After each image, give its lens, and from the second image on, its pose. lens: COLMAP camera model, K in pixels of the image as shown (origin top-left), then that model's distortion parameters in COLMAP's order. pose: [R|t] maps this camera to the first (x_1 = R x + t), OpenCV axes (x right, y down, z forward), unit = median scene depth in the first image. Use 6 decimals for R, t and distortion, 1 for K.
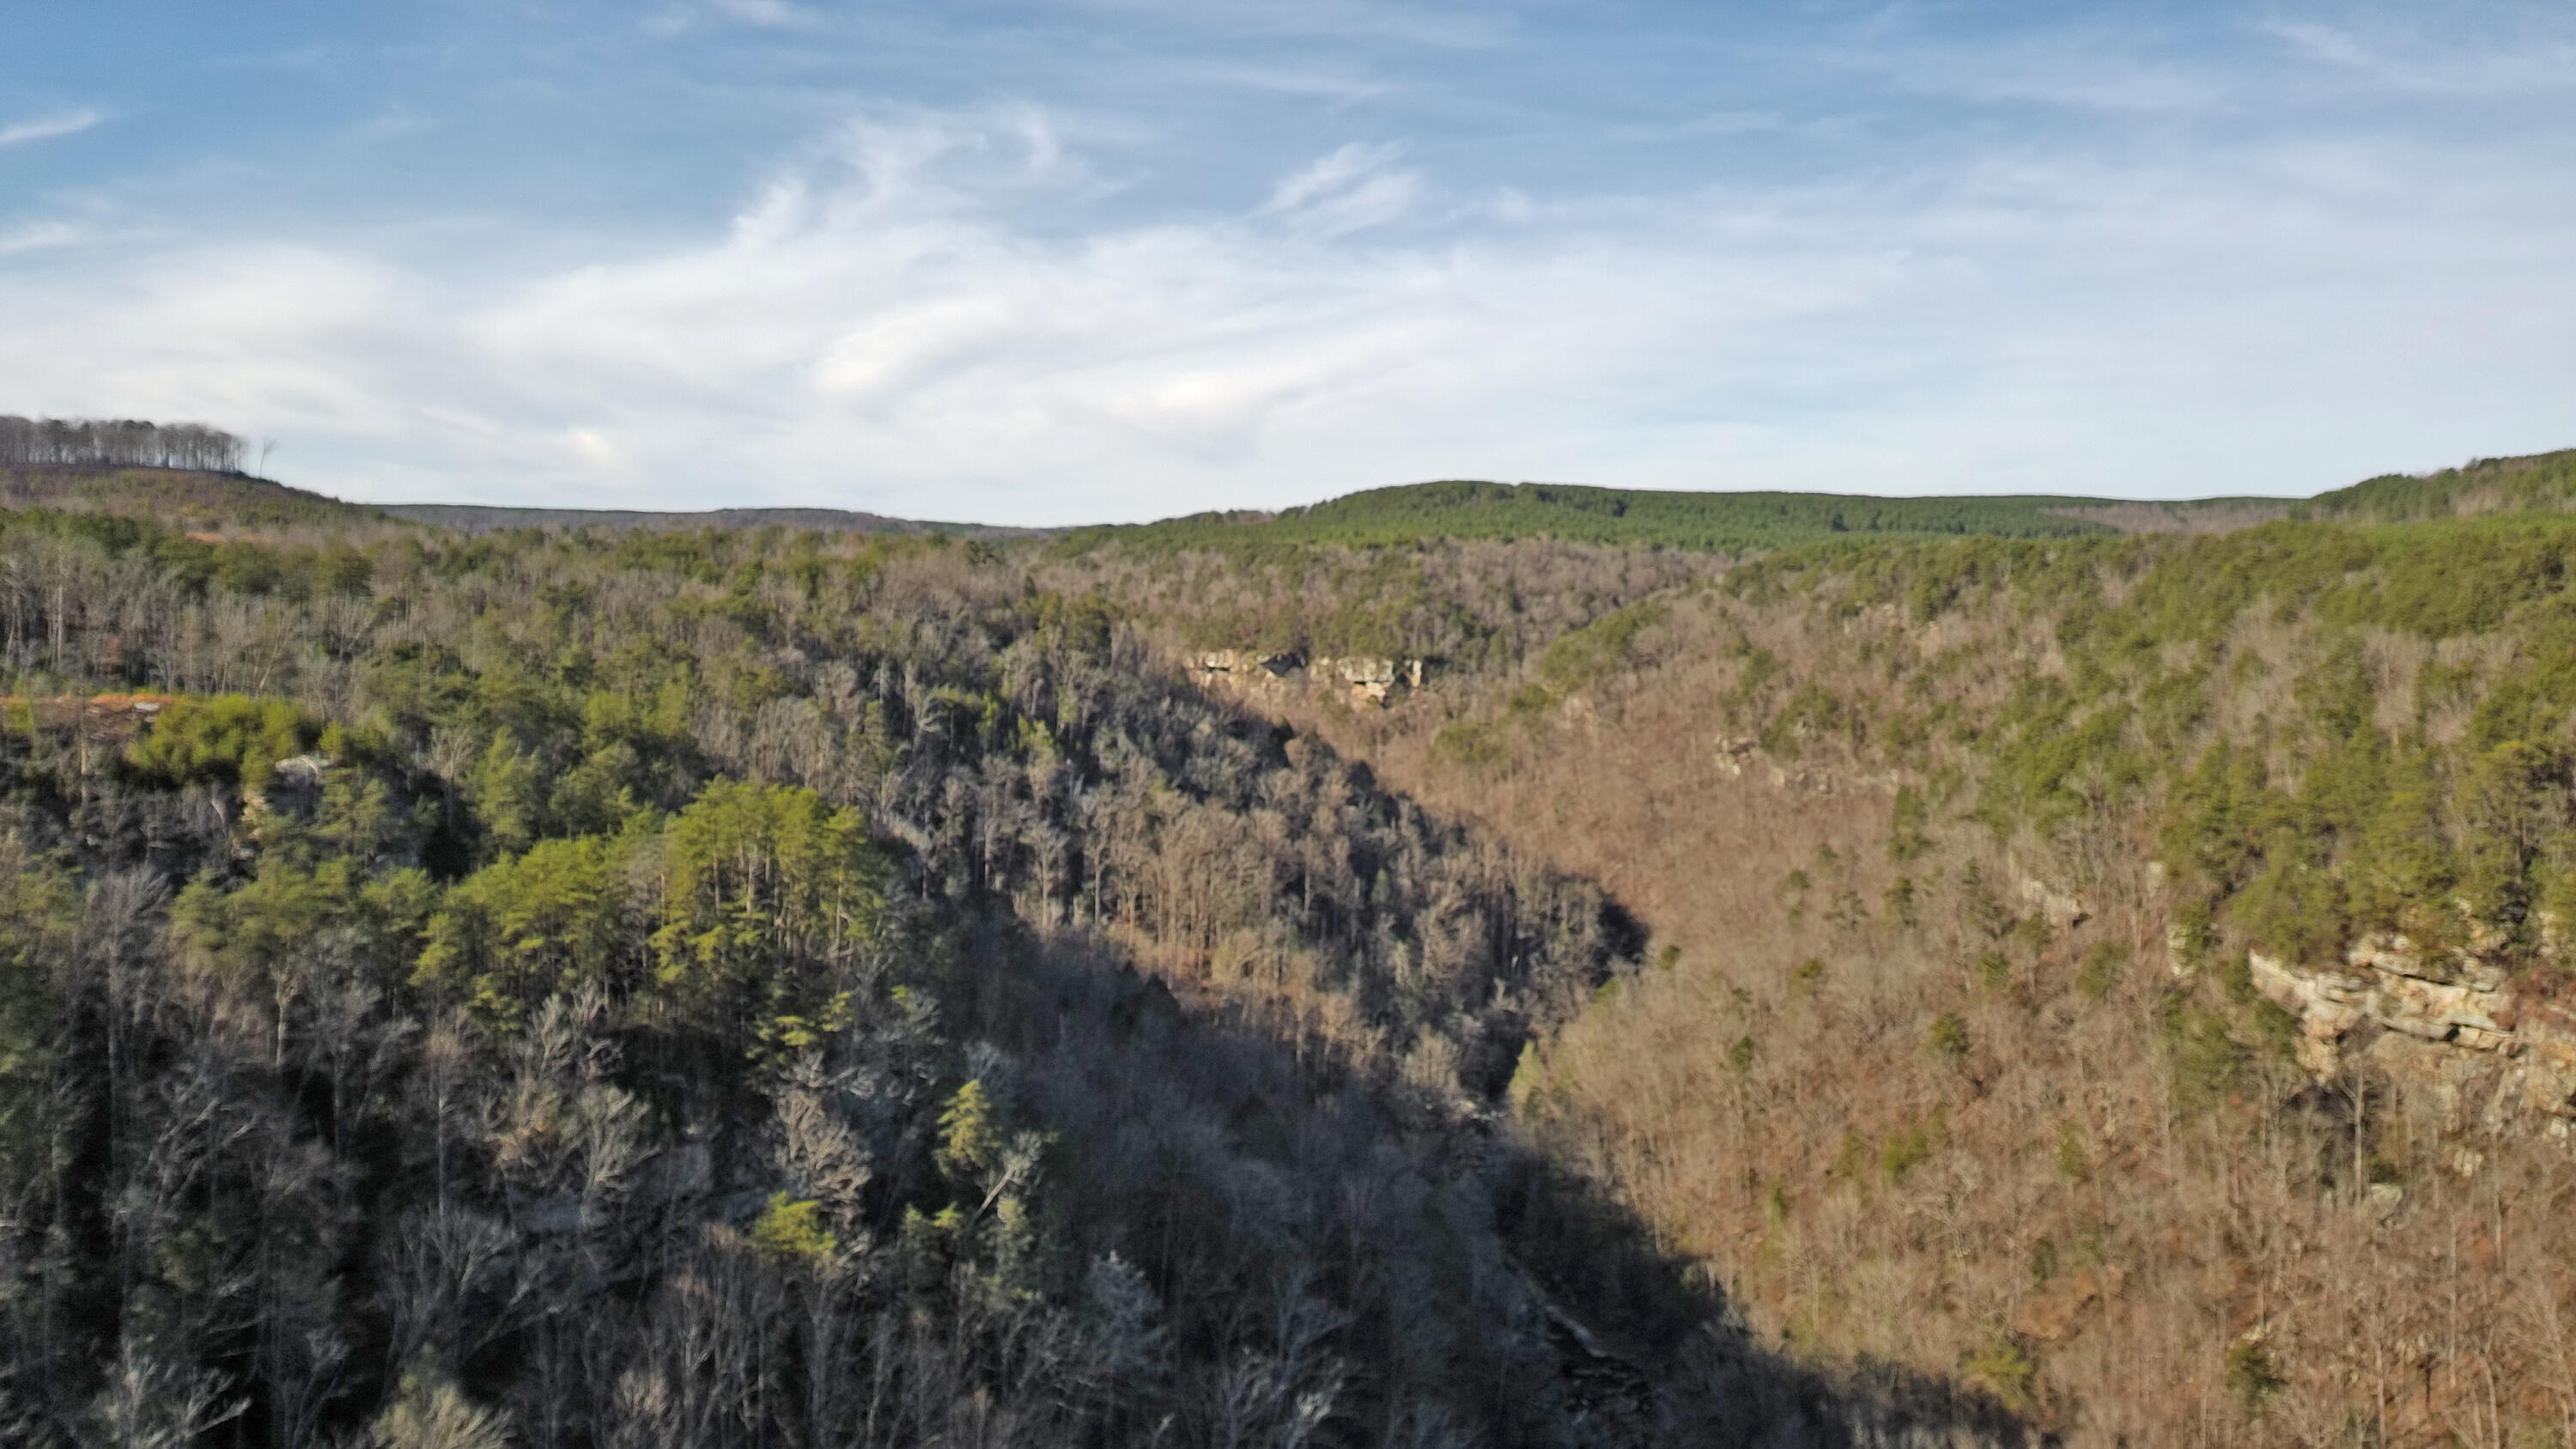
lens RADIAL K [[2013.9, 0, 1280.6], [0, 2013.9, 699.6], [0, 0, 1]] dist [0.070330, -0.075689]
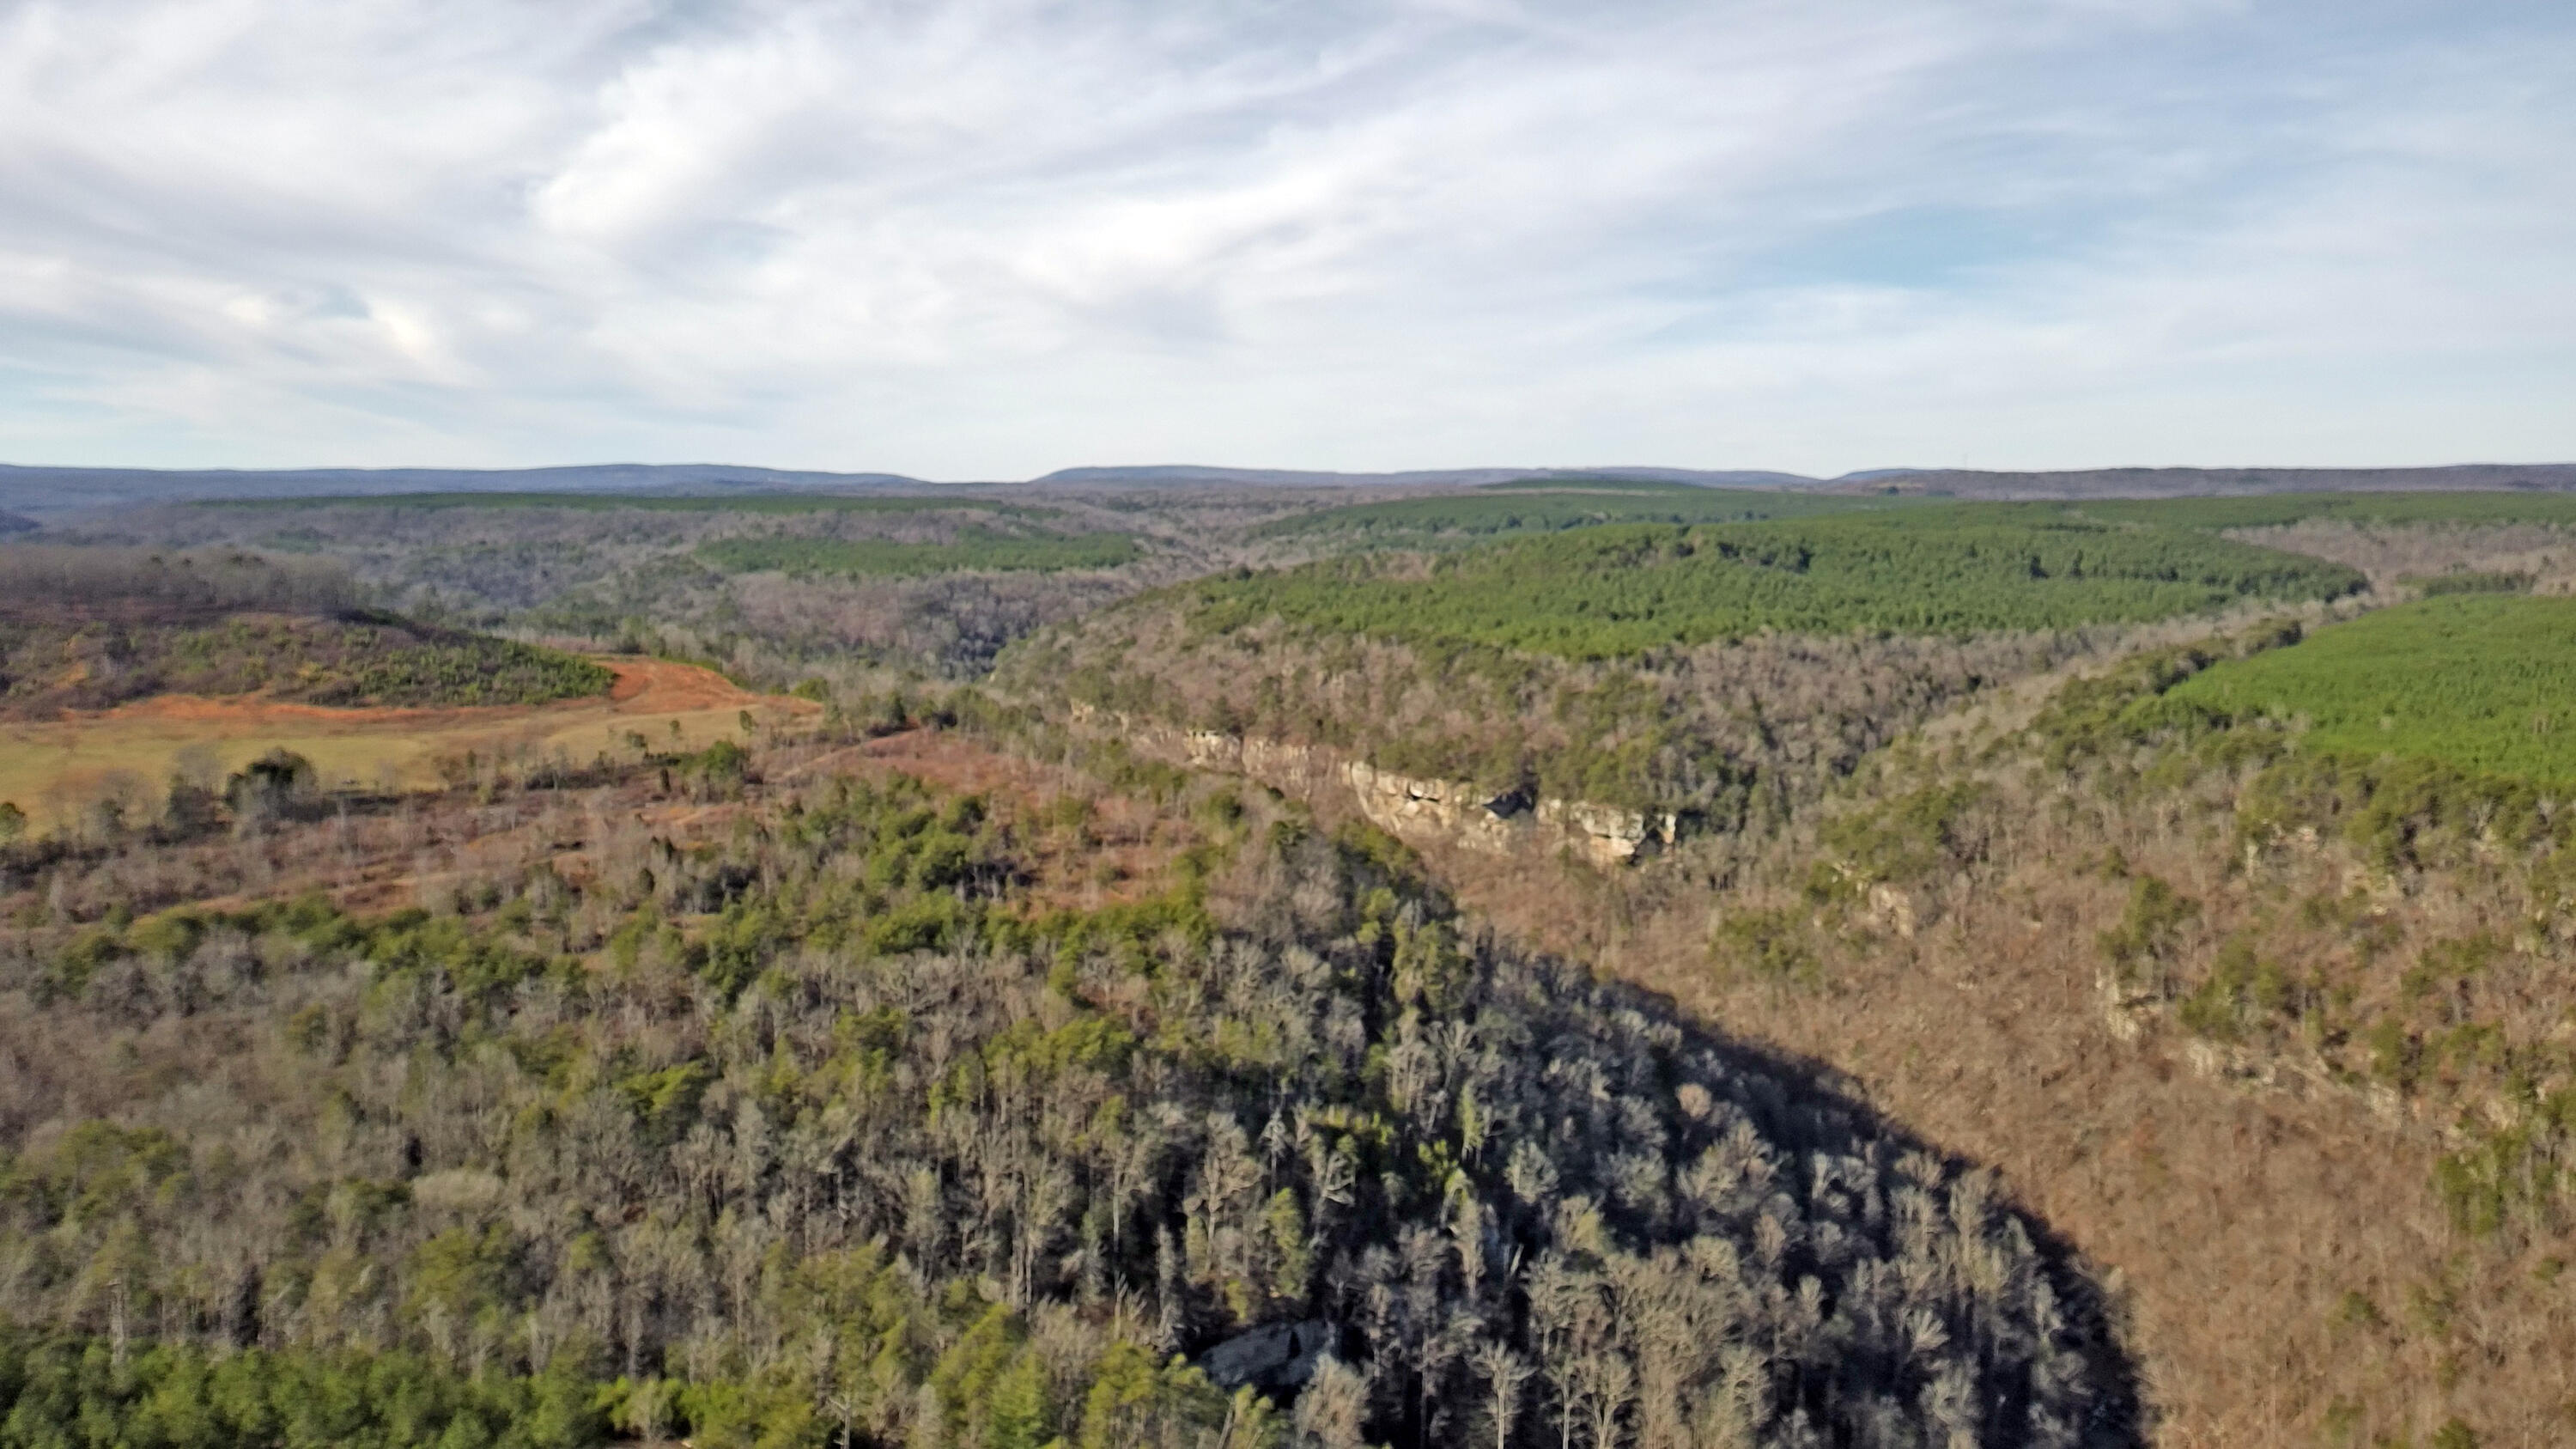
lens RADIAL K [[2013.9, 0, 1268.5], [0, 2013.9, 682.1], [0, 0, 1]] dist [0.070330, -0.075689]
pose [[0.999690, -0.004239, -0.024519, -0.086528], [0.004879, 0.999648, 0.026077, -0.100244], [0.024400, -0.026188, 0.999359, 0.102207]]
